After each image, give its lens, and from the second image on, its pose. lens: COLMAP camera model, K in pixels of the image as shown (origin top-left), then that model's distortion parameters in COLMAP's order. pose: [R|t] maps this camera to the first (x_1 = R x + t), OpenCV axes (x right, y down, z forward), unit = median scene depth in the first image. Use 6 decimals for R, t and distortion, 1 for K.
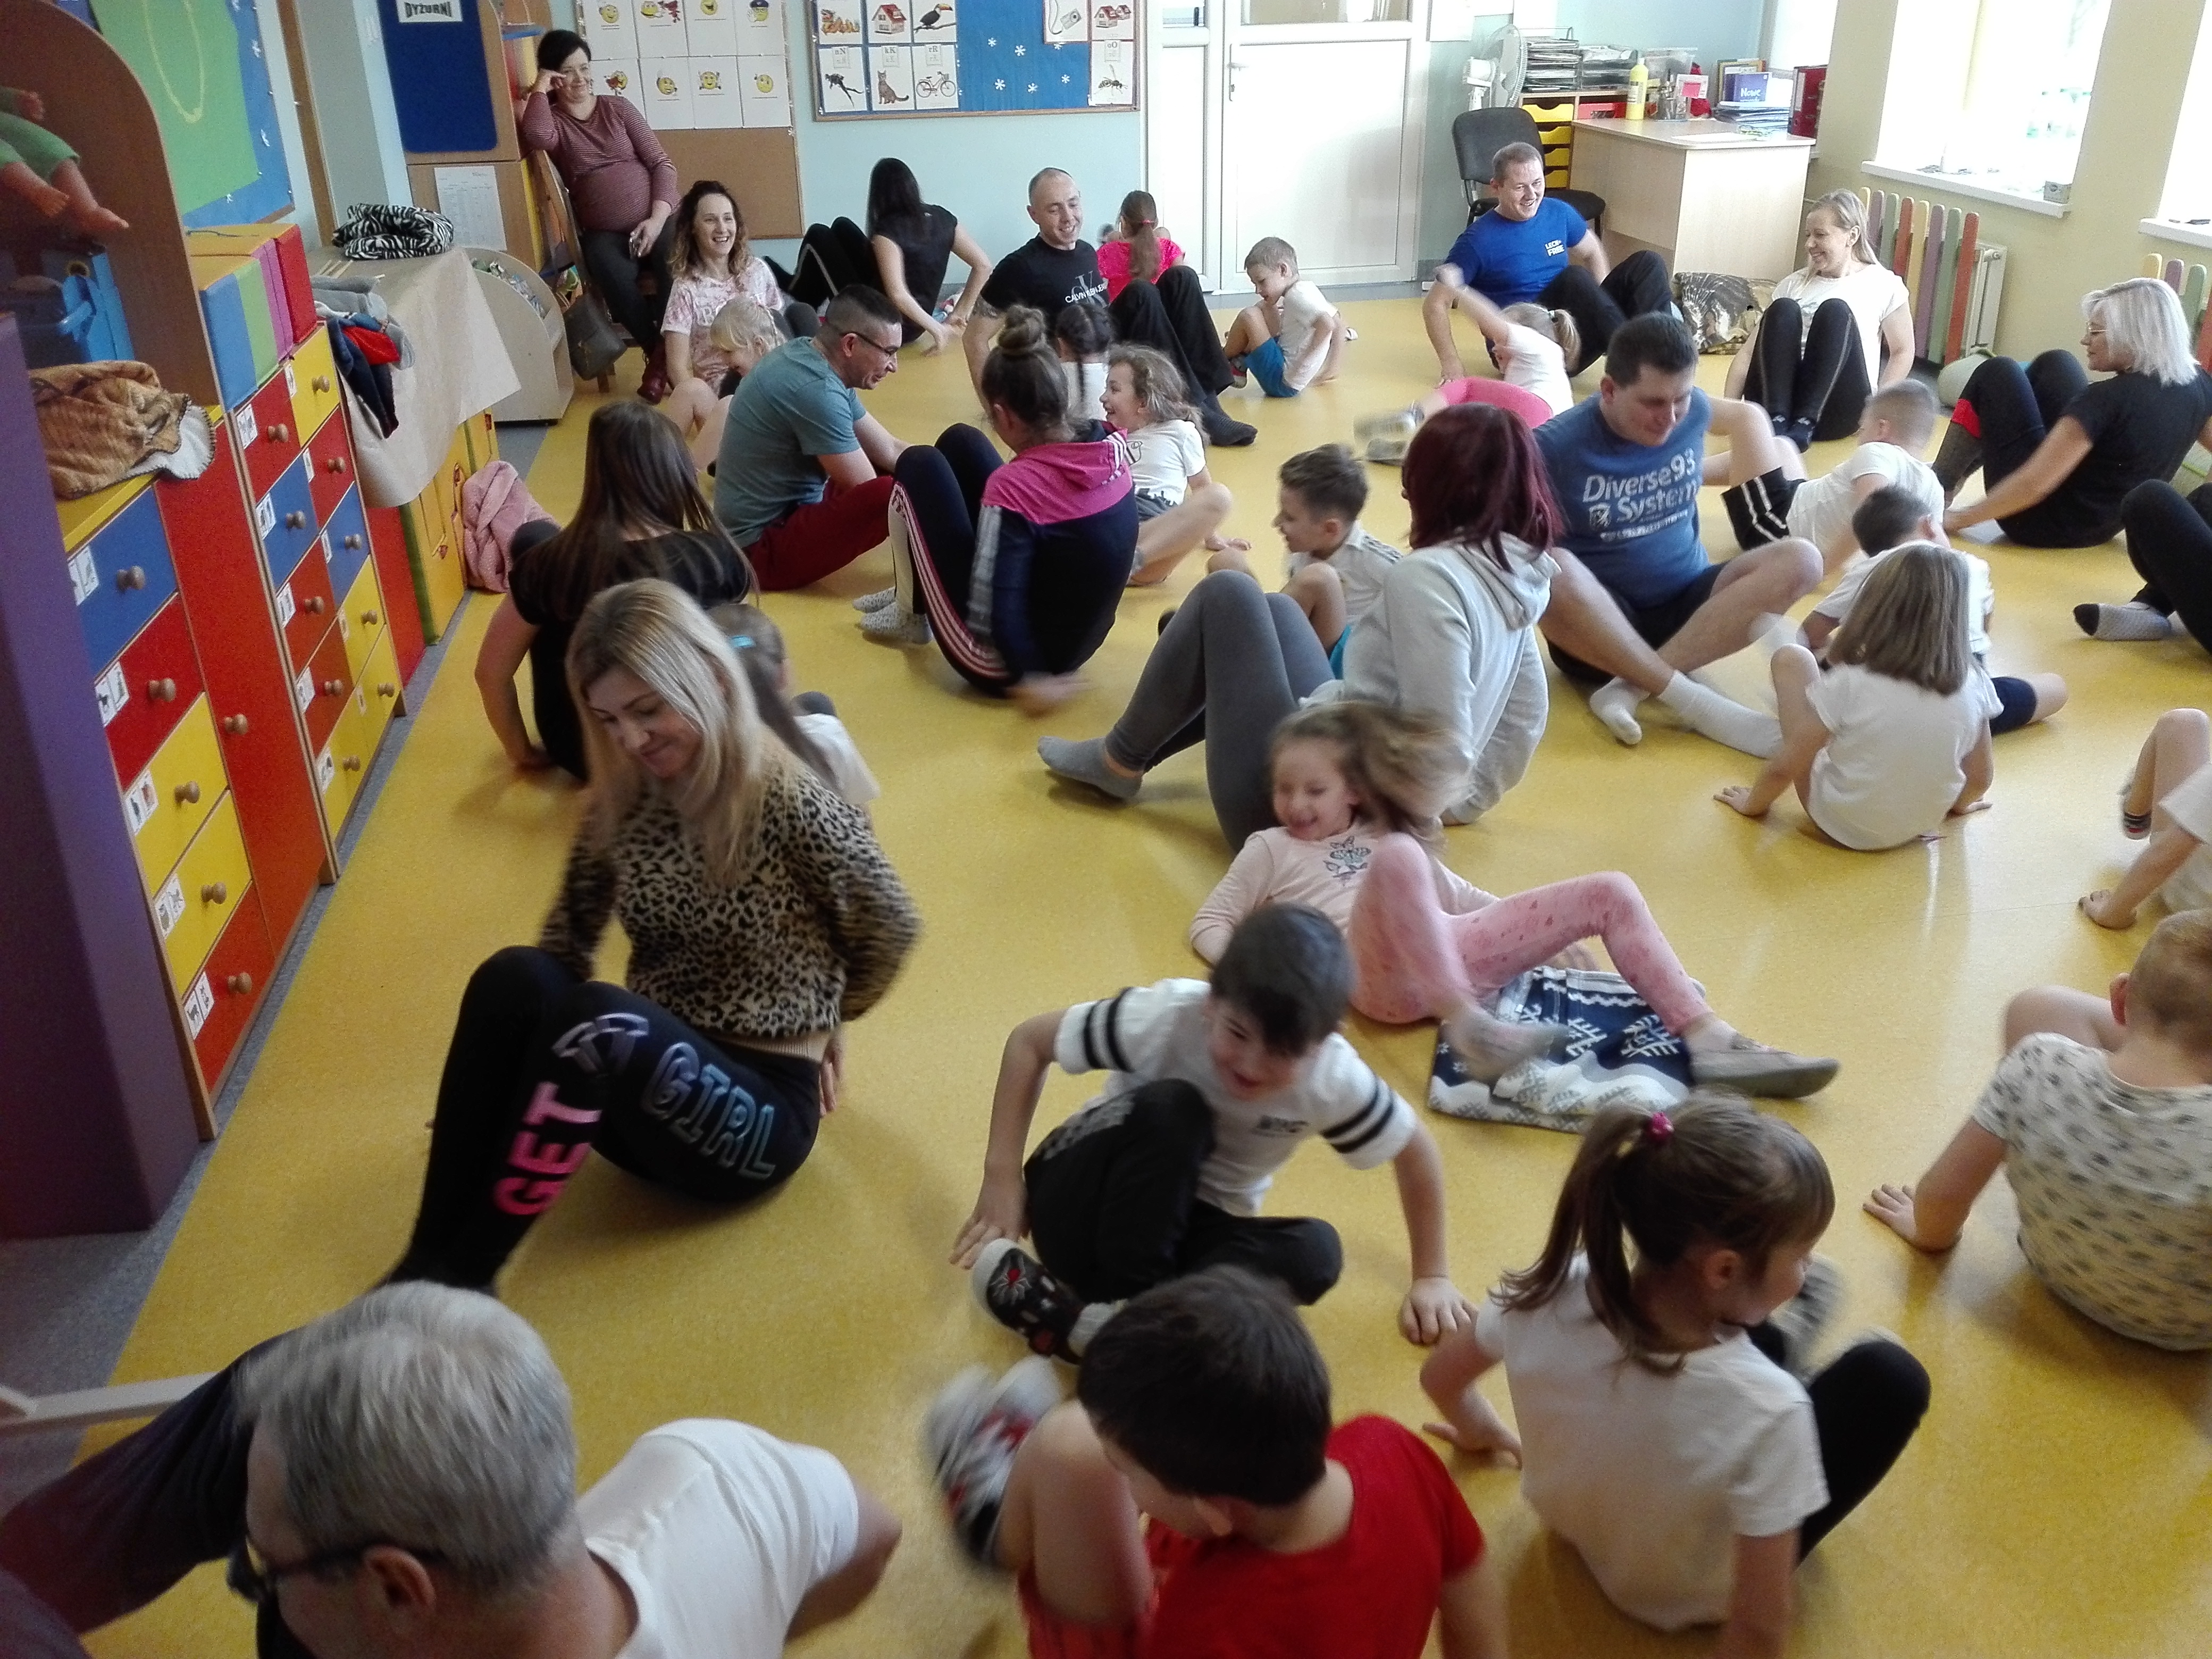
lens RADIAL K [[1932.1, 0, 1150.3], [0, 1932.1, 828.9], [0, 0, 1]] dist [0.097384, -0.112127]
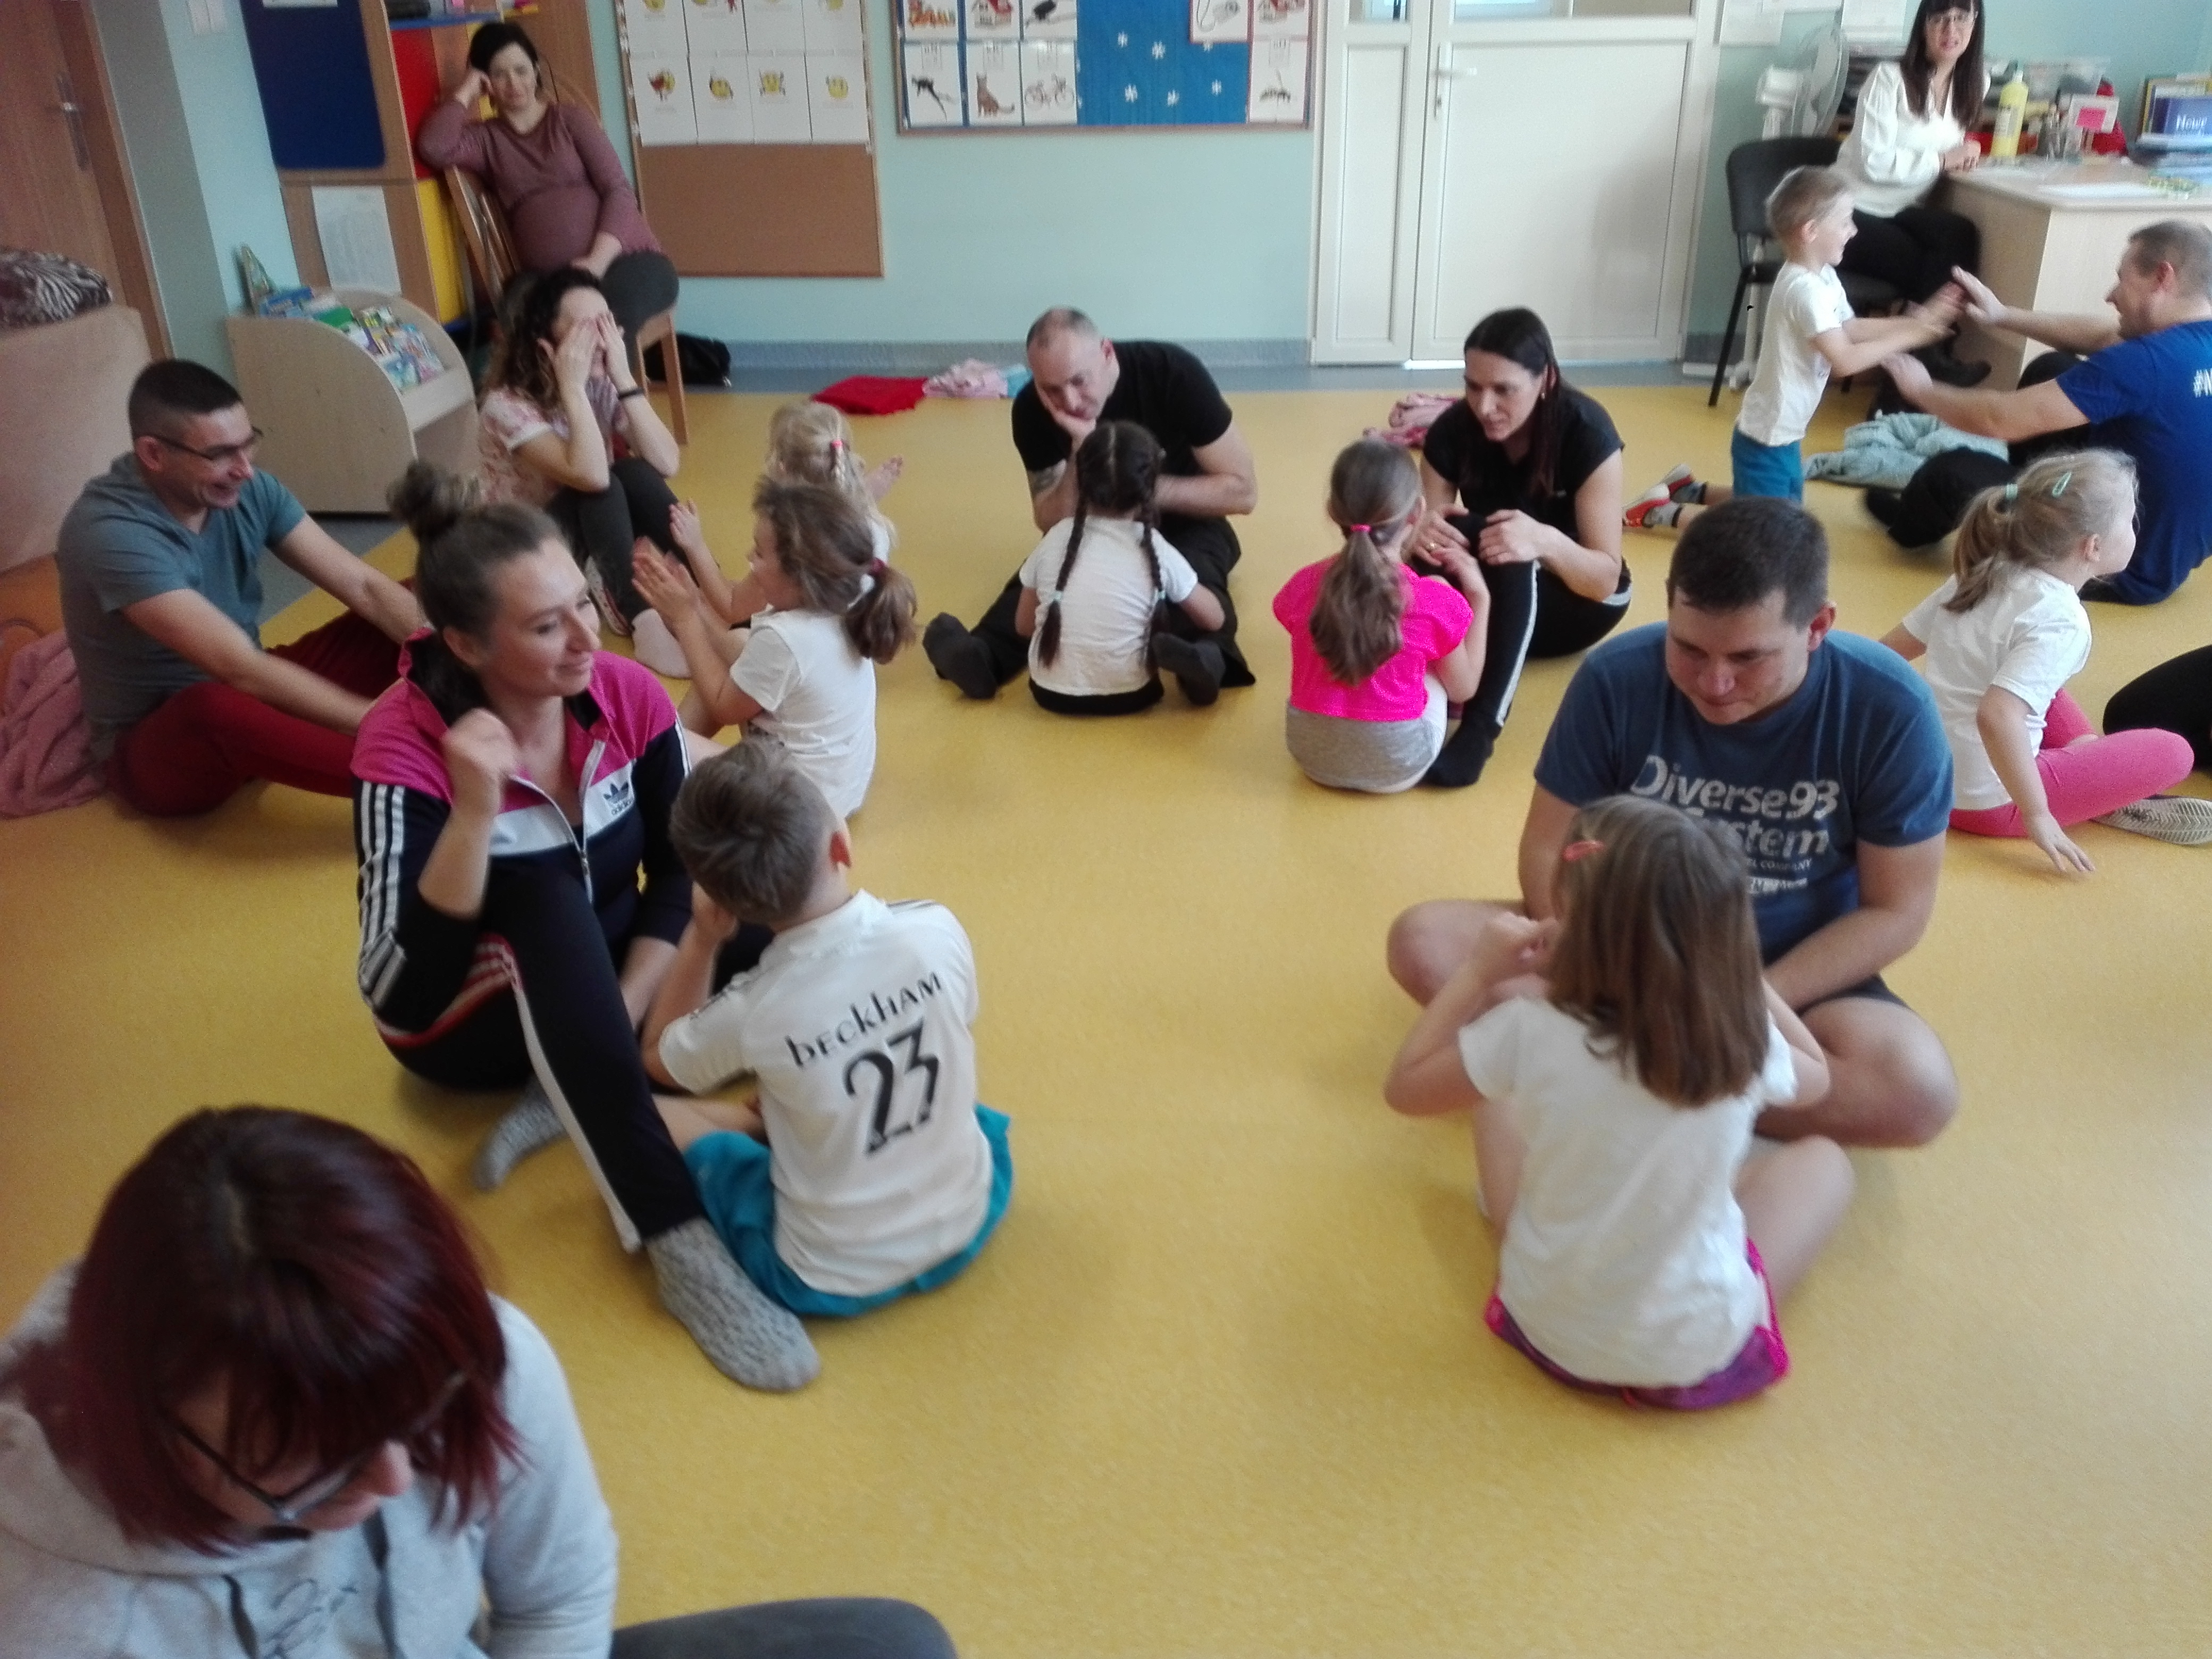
lens RADIAL K [[1932.1, 0, 1132.7], [0, 1932.1, 831.6], [0, 0, 1]] dist [0.097384, -0.112127]
pose [[0.969020, 0.104819, -0.223638, 0.133044], [-0.103526, 0.994472, 0.017533, -0.102114], [0.224239, 0.006162, 0.974515, 0.242729]]
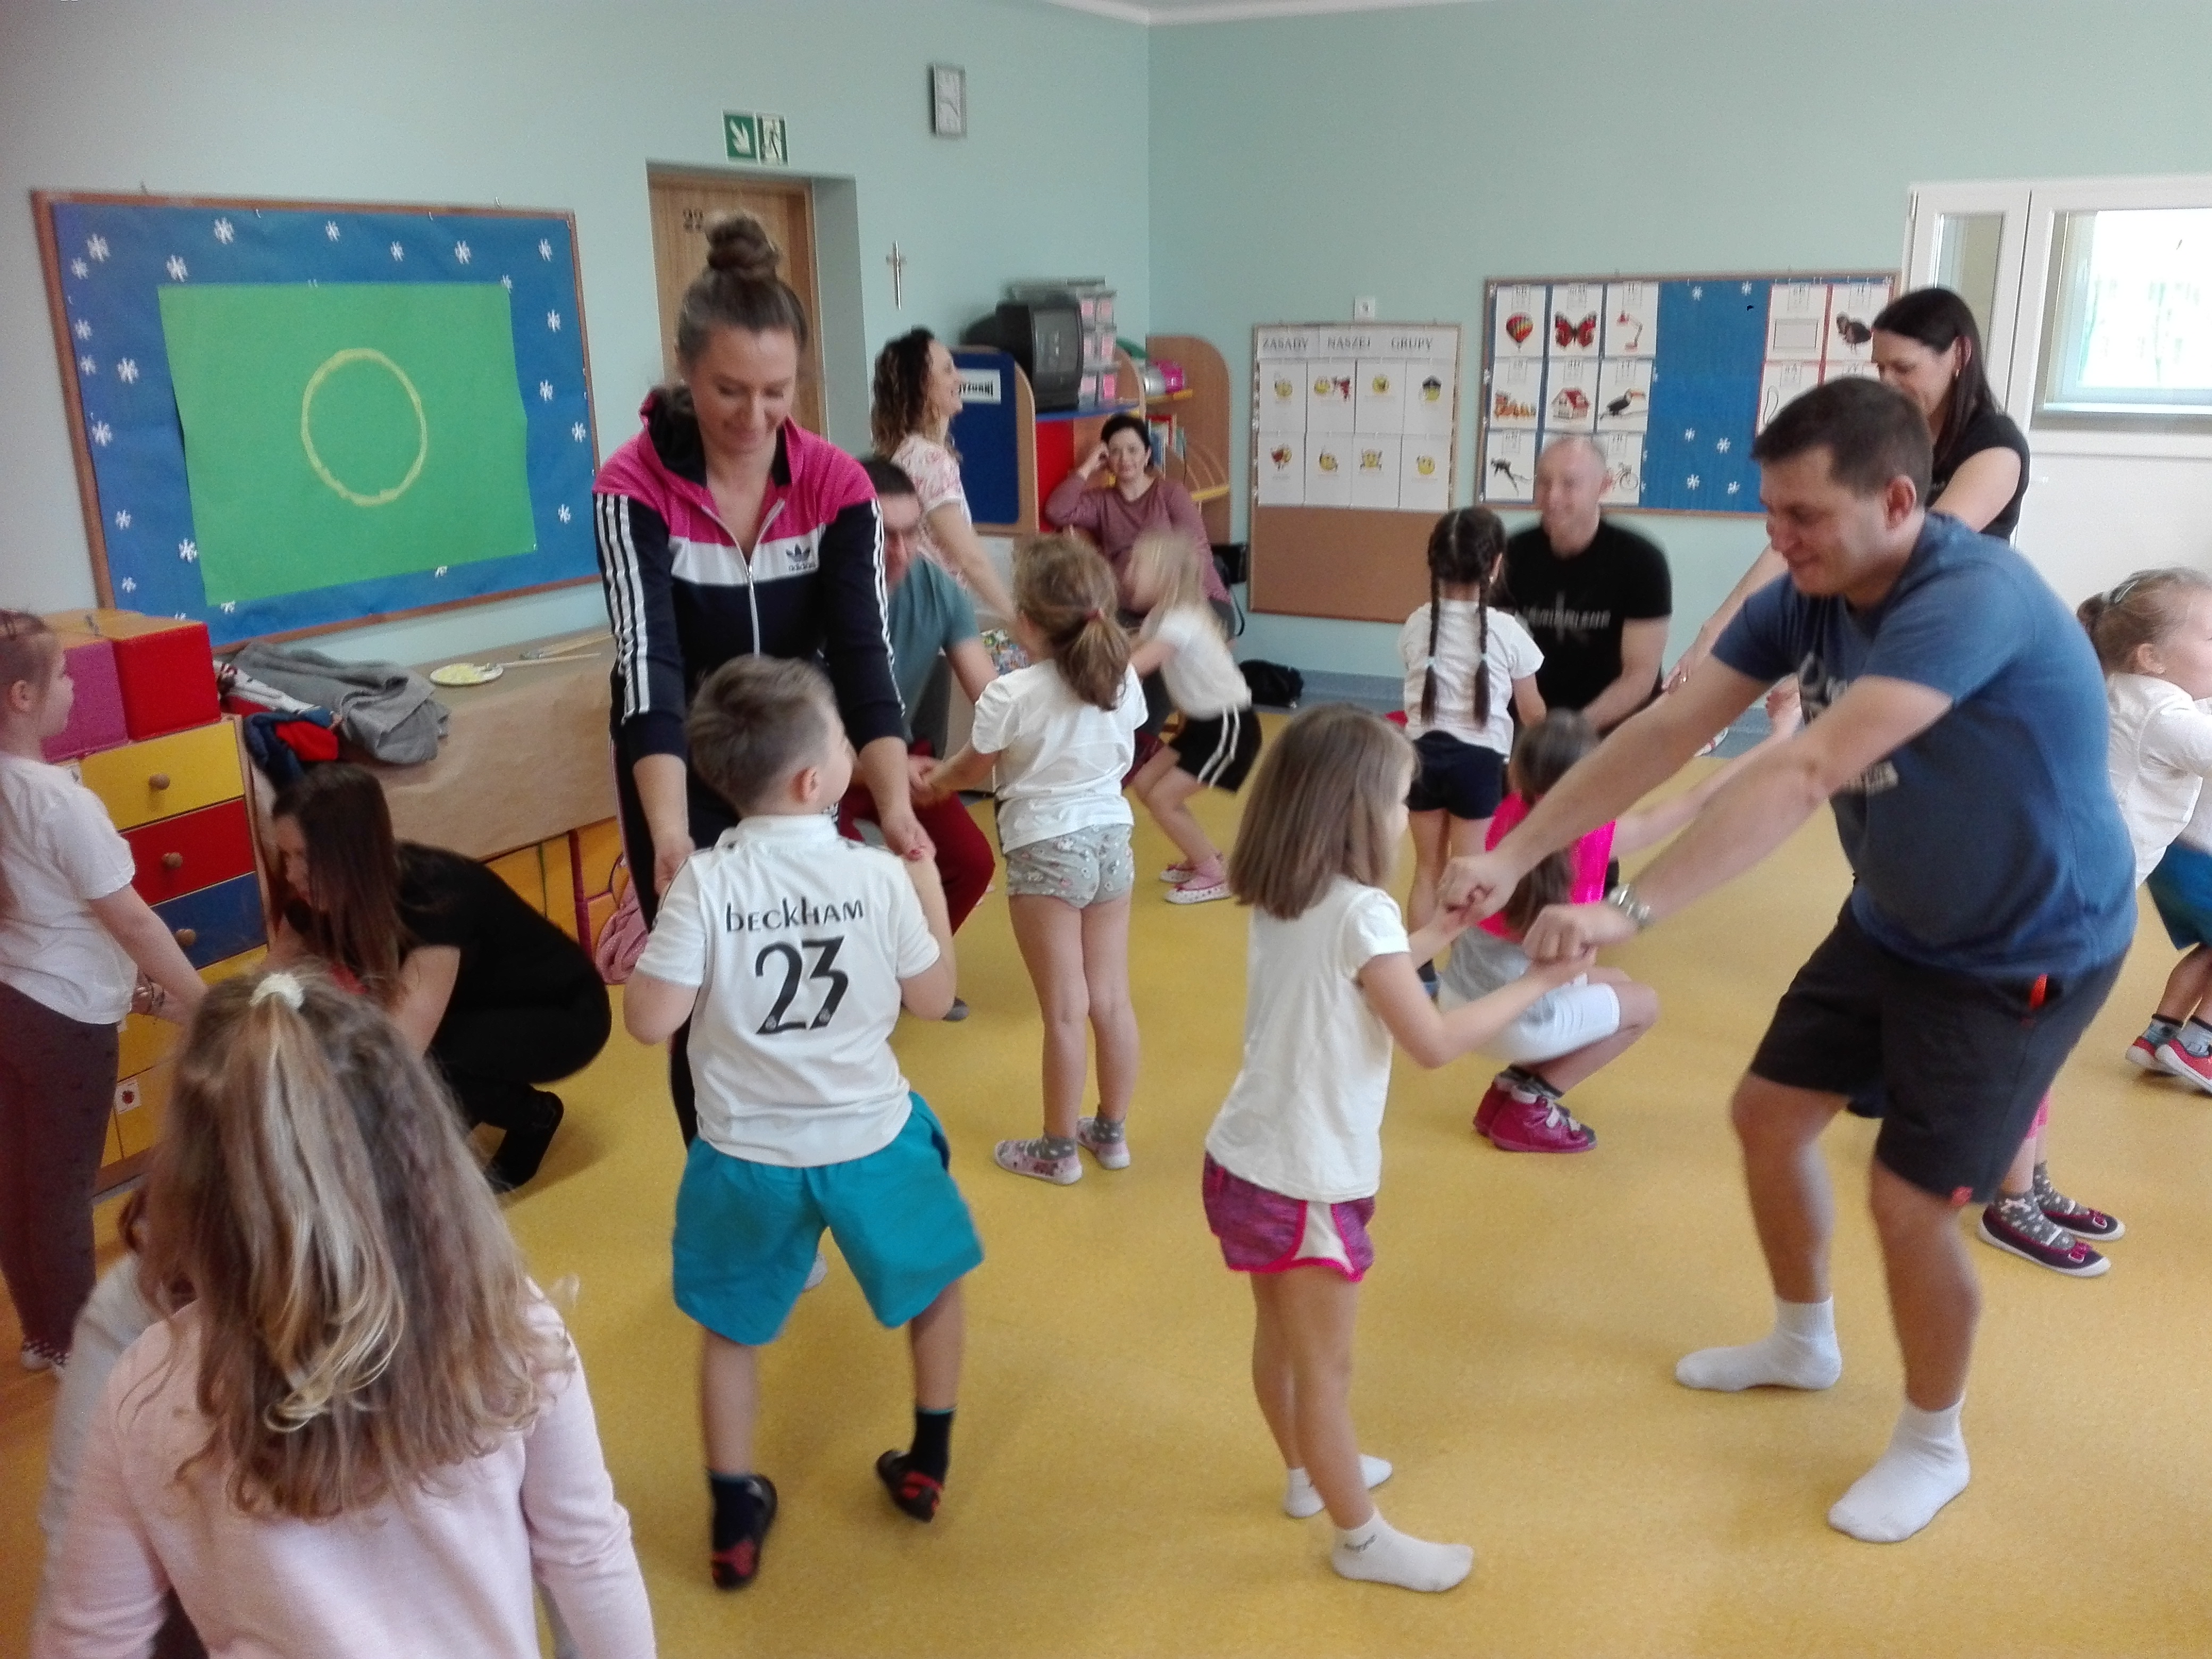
lens RADIAL K [[1932.1, 0, 1092.6], [0, 1932.1, 850.0], [0, 0, 1]] dist [0.097384, -0.112127]
pose [[0.786359, 0.186706, -0.588880, 0.250366], [-0.263861, 0.963420, -0.046891, -0.122369], [0.558585, 0.192255, 0.806859, 0.210920]]
